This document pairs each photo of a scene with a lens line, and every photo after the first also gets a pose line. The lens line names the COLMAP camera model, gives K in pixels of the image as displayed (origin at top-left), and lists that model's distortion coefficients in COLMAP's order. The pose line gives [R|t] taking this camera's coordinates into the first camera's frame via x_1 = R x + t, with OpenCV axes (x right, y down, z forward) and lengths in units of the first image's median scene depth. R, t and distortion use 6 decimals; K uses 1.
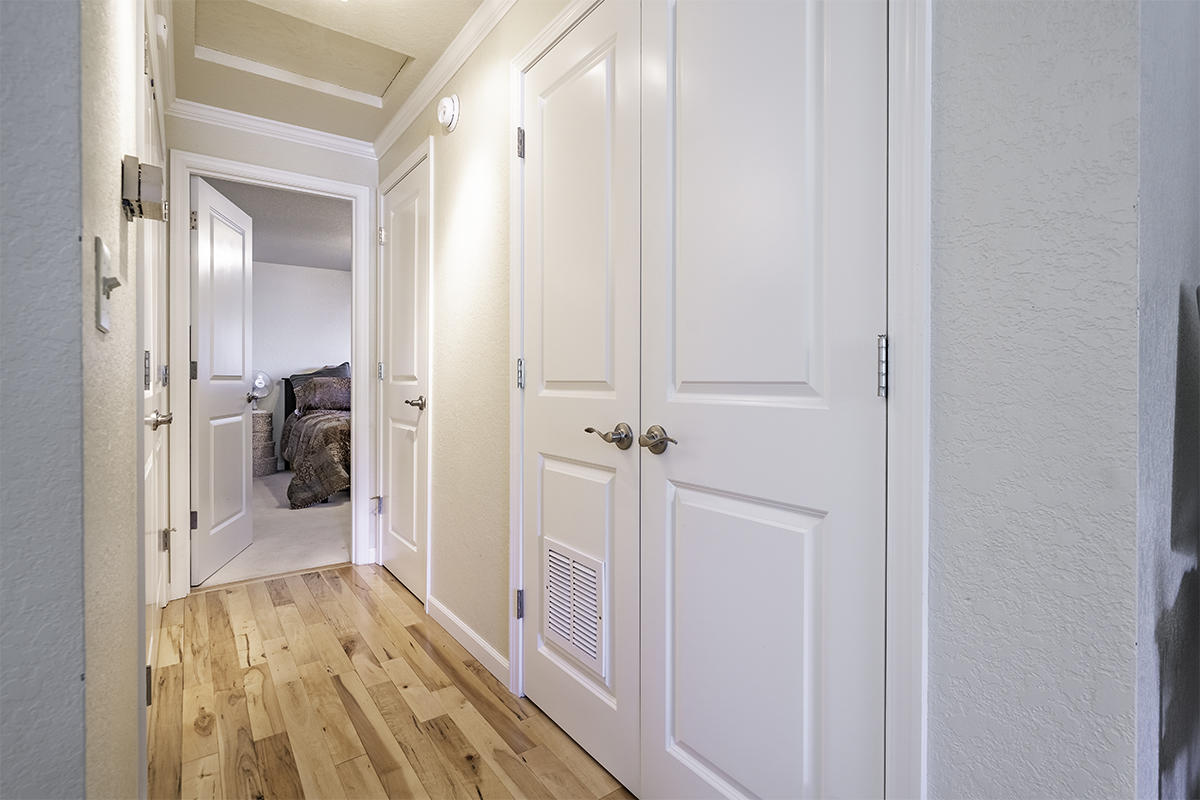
lens RADIAL K [[556.6, 0, 592.5], [0, 556.6, 382.4], [0, 0, 1]] dist [0.004005, 0.000435]
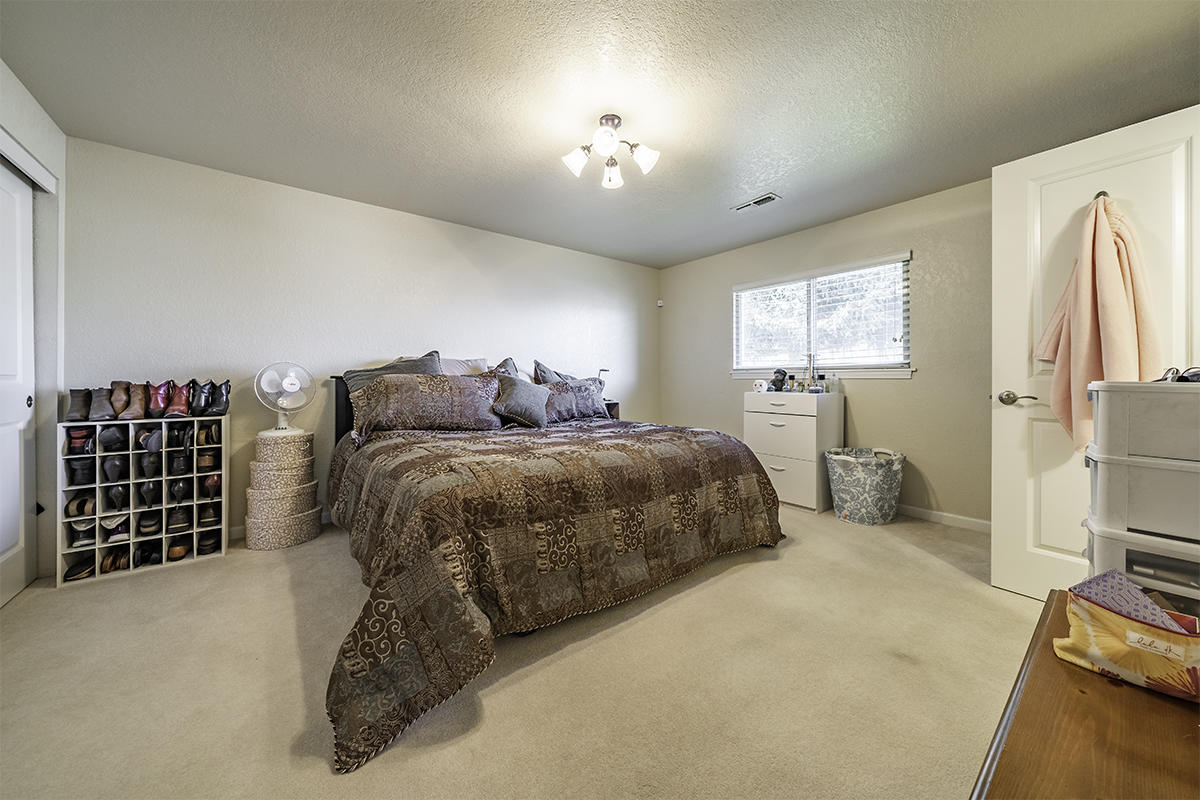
lens RADIAL K [[417.8, 0, 602.5], [0, 417.8, 375.5], [0, 0, 1]] dist [-0.001250, 0.000012]
pose [[0.998885, -0.000504, 0.047209, -0.293586], [0.001078, 0.999926, -0.012136, -0.002151], [-0.047200, 0.012174, 0.998811, 0.552253]]
